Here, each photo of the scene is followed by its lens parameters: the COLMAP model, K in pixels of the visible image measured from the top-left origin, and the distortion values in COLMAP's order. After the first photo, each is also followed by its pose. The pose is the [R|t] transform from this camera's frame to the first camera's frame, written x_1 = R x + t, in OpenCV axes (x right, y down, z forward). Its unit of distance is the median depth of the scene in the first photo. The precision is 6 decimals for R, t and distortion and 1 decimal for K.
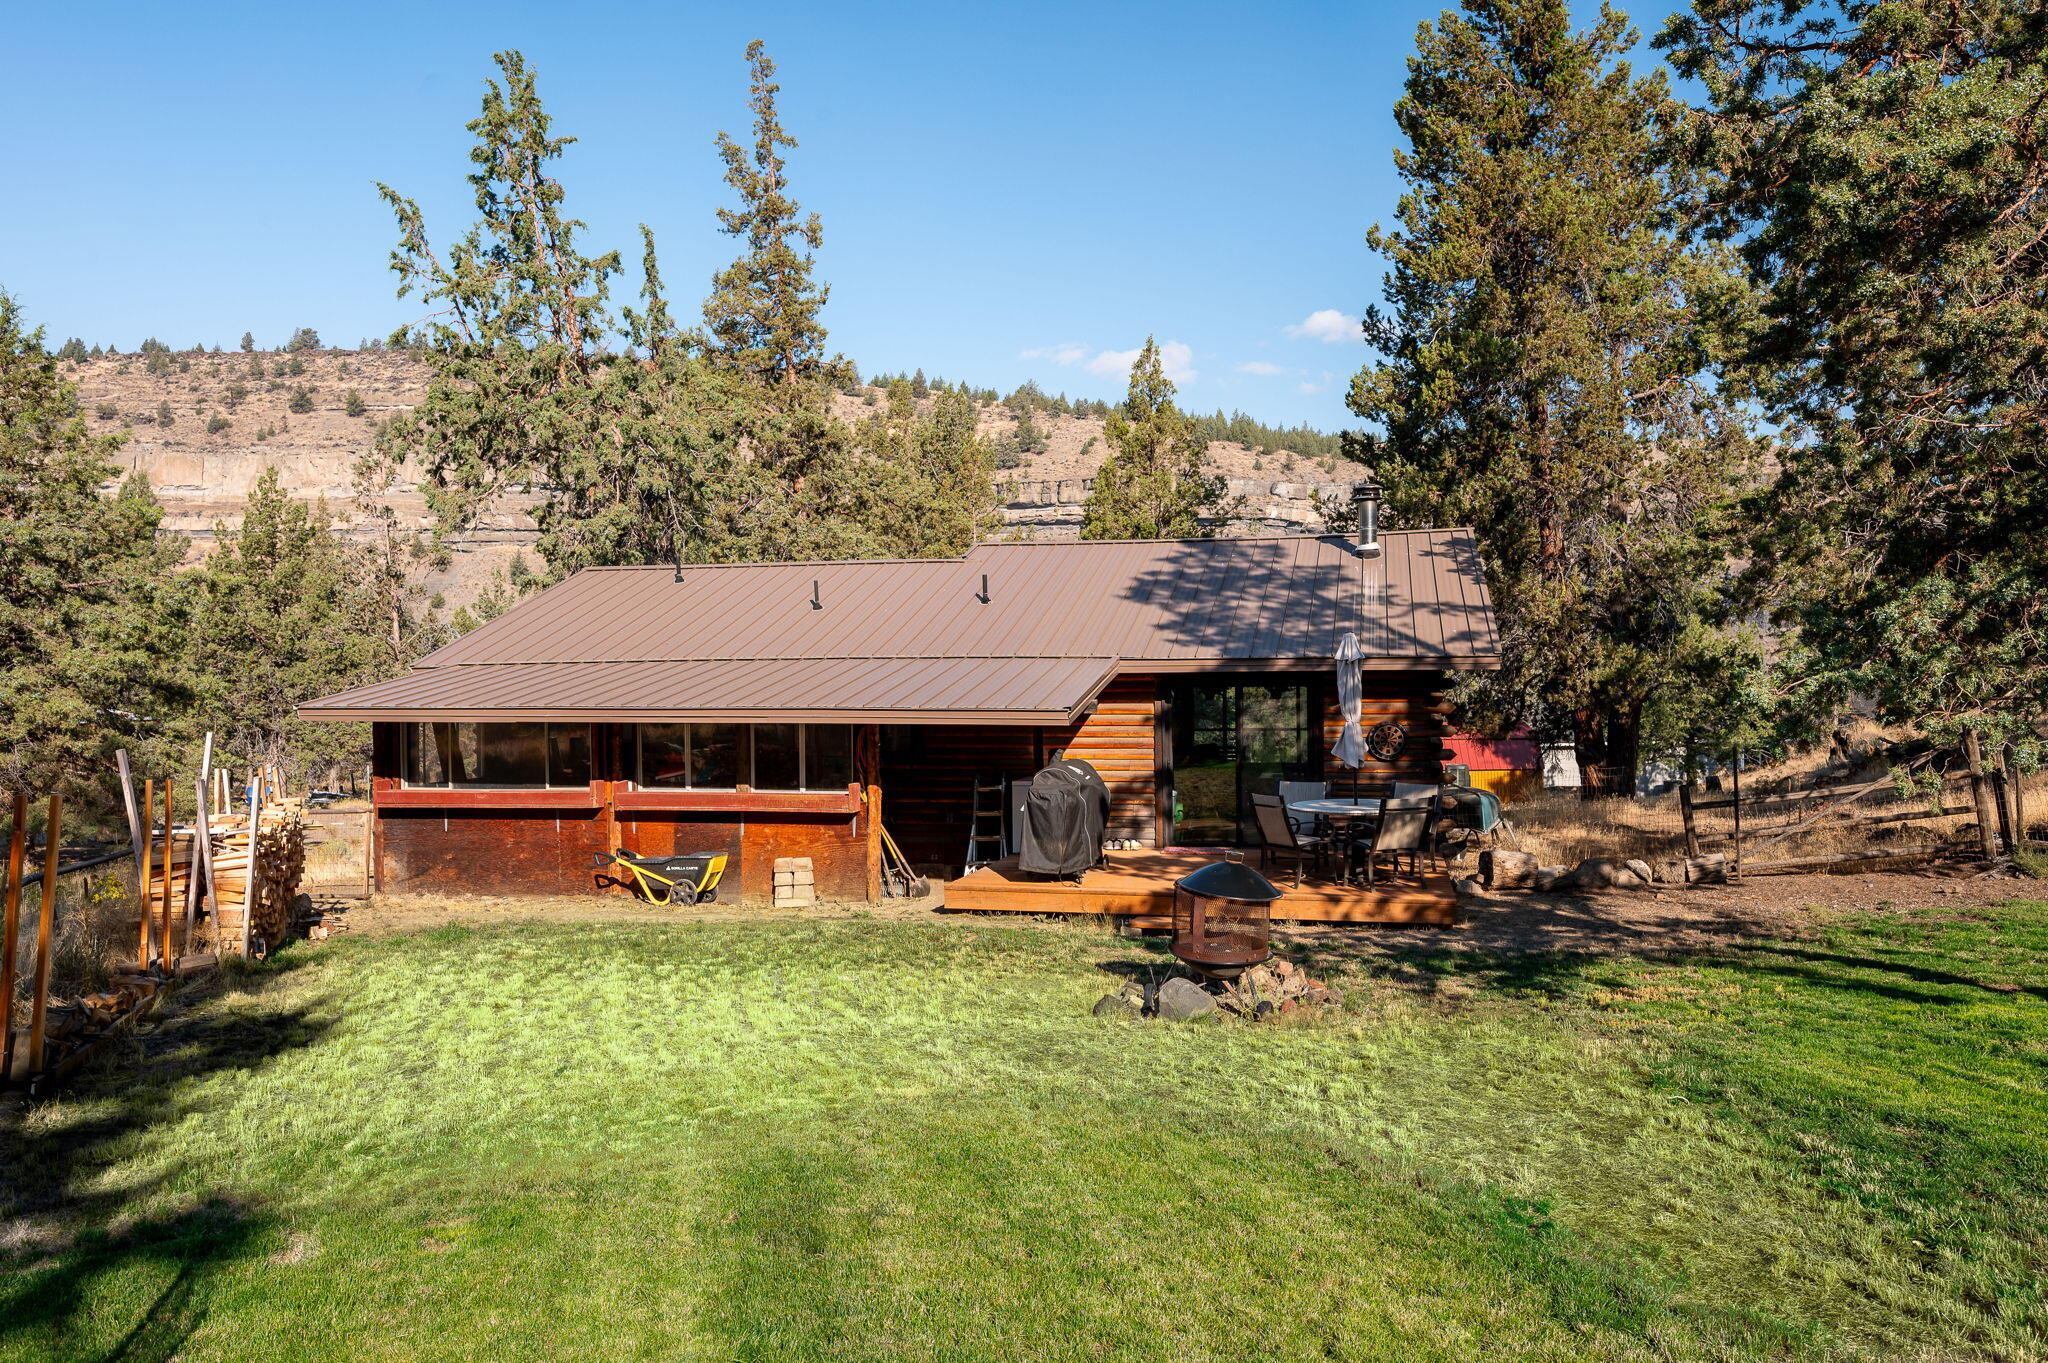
lens RADIAL K [[1441.9, 0, 1023.3], [0, 1441.9, 700.0], [0, 0, 1]] dist [-0.001016, -0.003180]
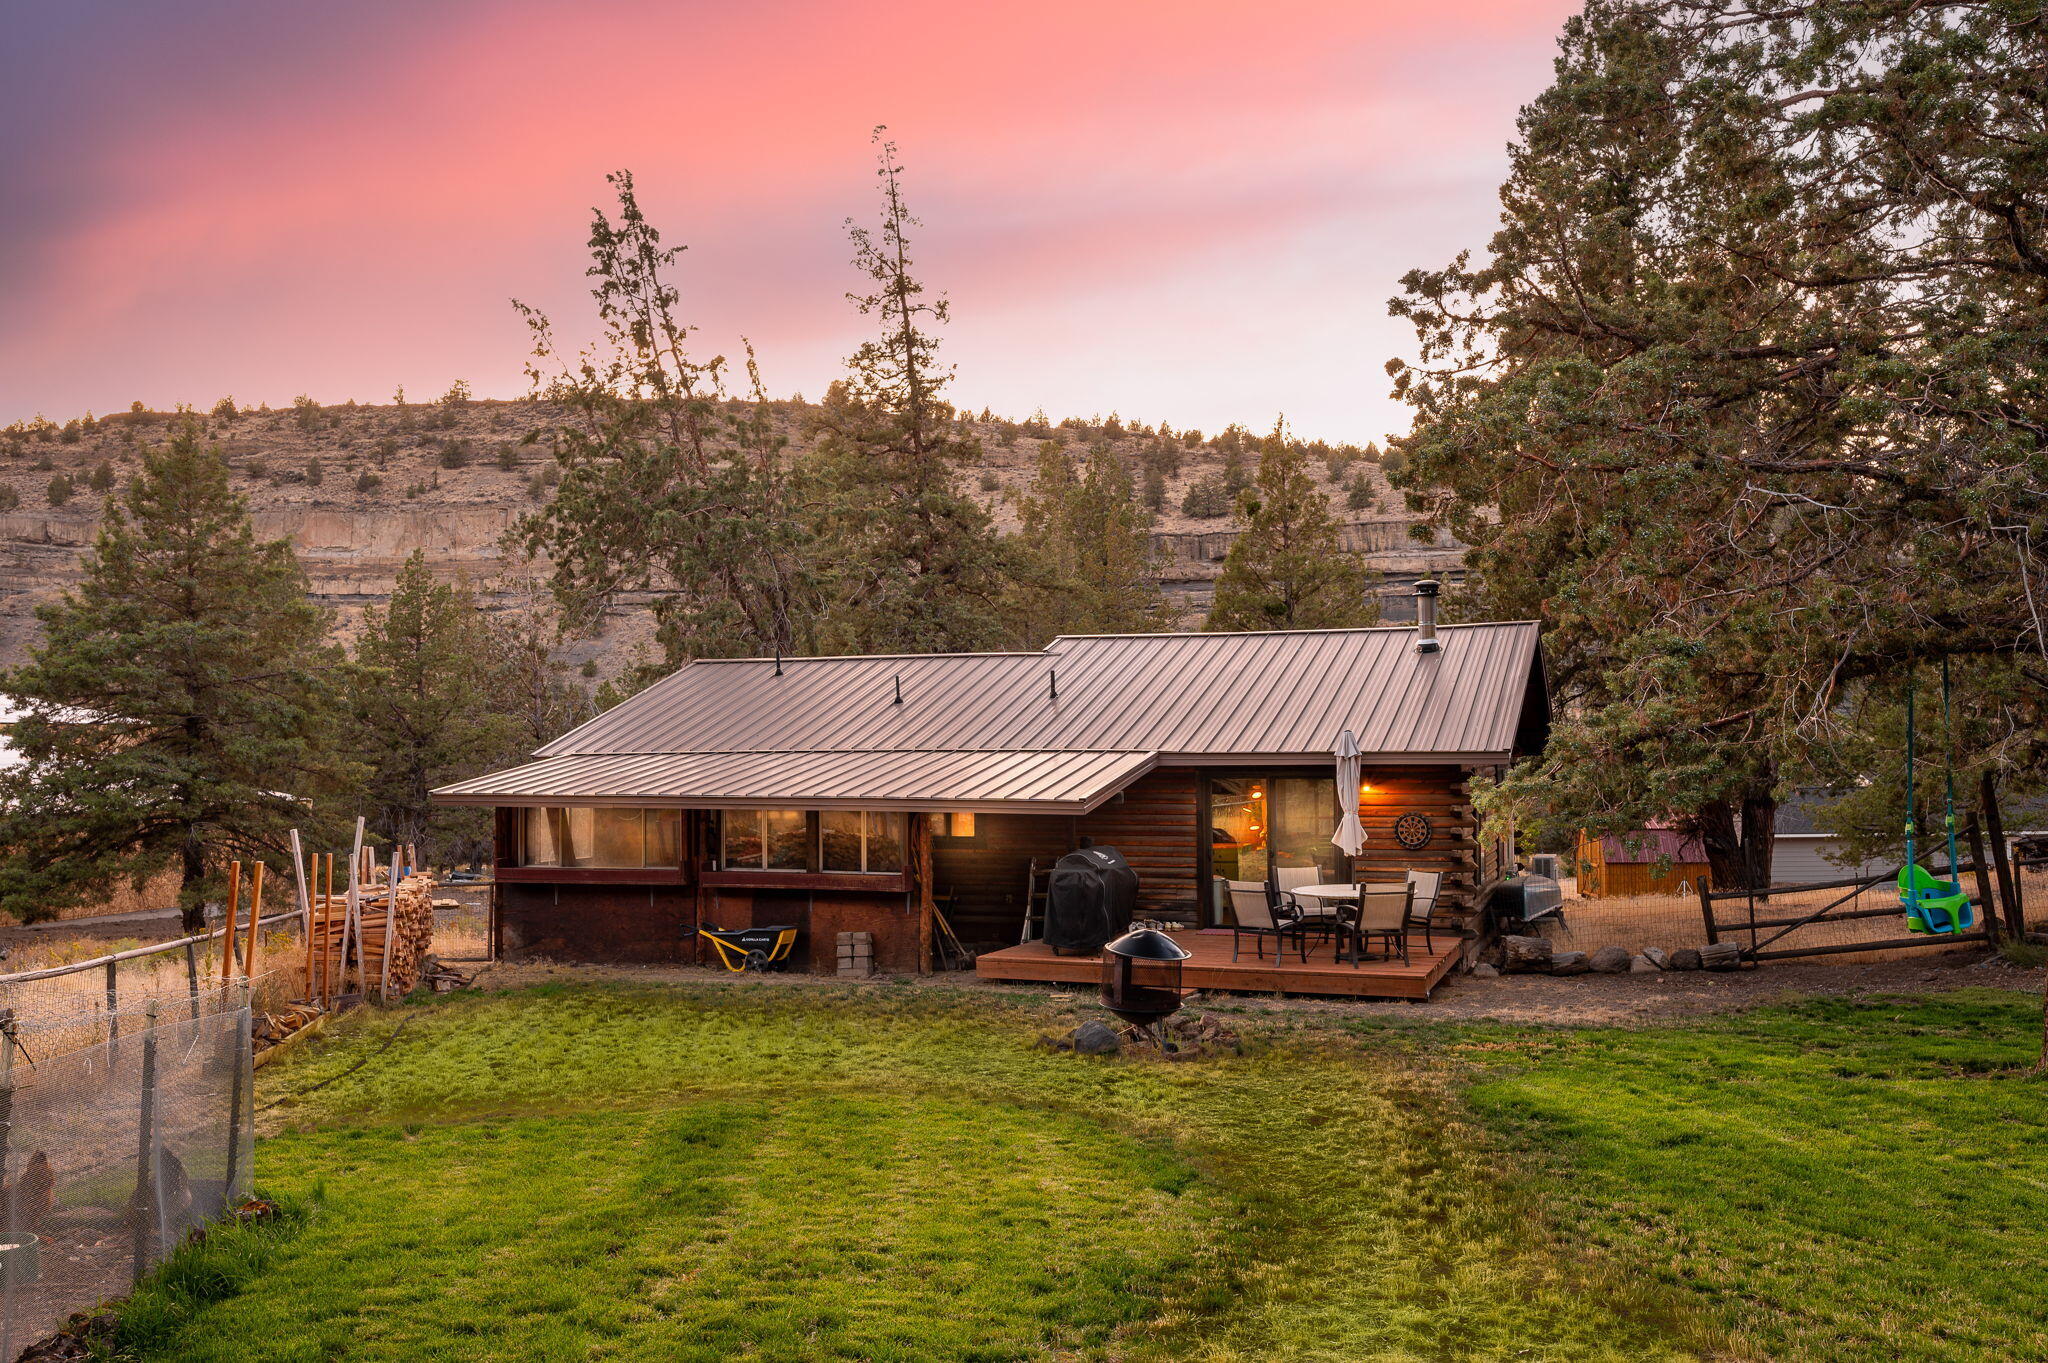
lens RADIAL K [[1676.2, 0, 1026.2], [0, 1676.2, 718.9], [0, 0, 1]] dist [0.000447, 0.006262]
pose [[0.991206, -0.000017, -0.132326, 0.053526], [-0.004771, 0.999345, -0.035862, -0.002986], [0.132240, 0.036178, 0.990557, -0.097761]]
